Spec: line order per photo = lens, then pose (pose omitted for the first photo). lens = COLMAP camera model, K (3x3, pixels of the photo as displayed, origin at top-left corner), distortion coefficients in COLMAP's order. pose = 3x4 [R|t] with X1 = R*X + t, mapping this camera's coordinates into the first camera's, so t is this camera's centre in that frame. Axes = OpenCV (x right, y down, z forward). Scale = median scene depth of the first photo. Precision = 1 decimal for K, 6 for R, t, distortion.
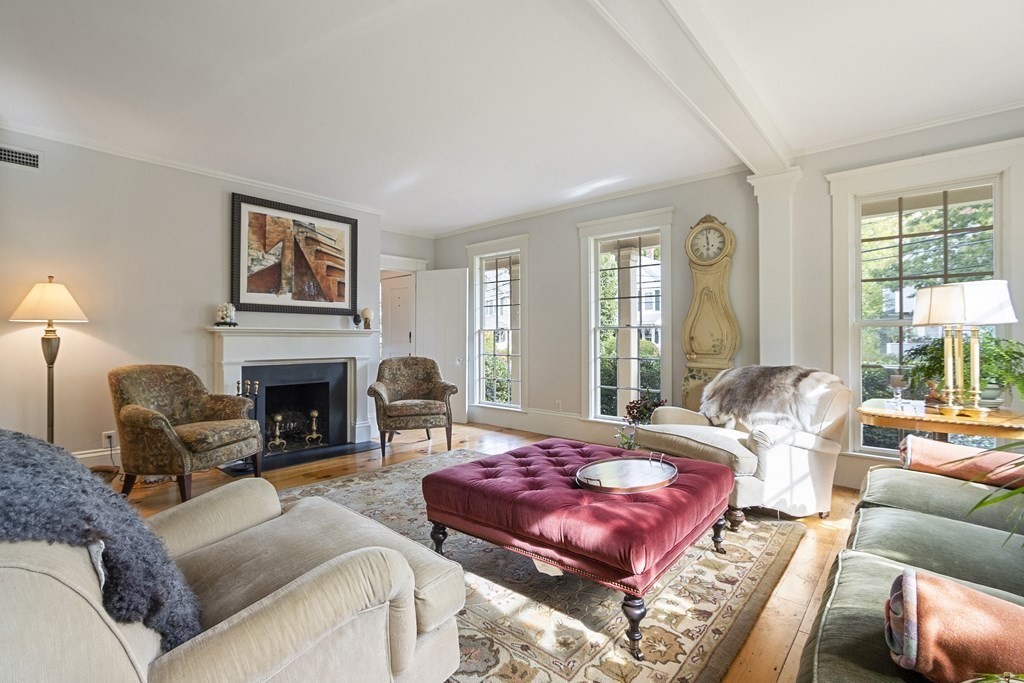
lens RADIAL K [[466.3, 0, 512.4], [0, 466.3, 338.4], [0, 0, 1]] dist [0.000834, 0.000023]
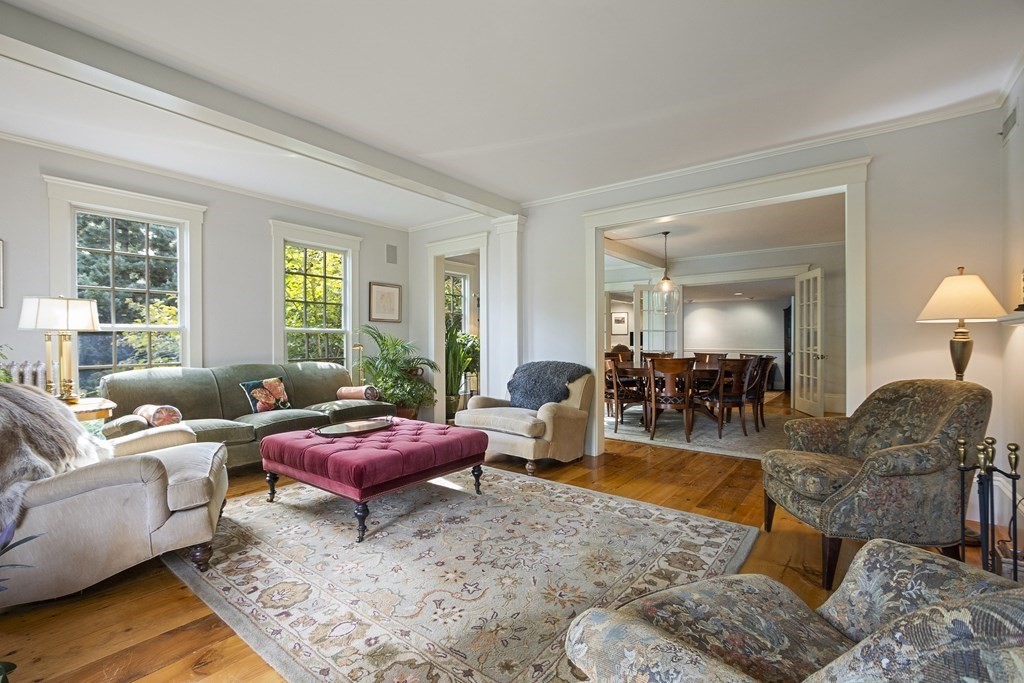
lens RADIAL K [[451.7, 0, 510.5], [0, 451.7, 339.5], [0, 0, 1]] dist [-0.003979, -0.000255]
pose [[-0.998220, 0.003298, -0.059549, -0.129741], [0.003070, 0.999988, 0.003907, -0.009976], [0.059562, 0.003717, -0.998218, 1.778709]]
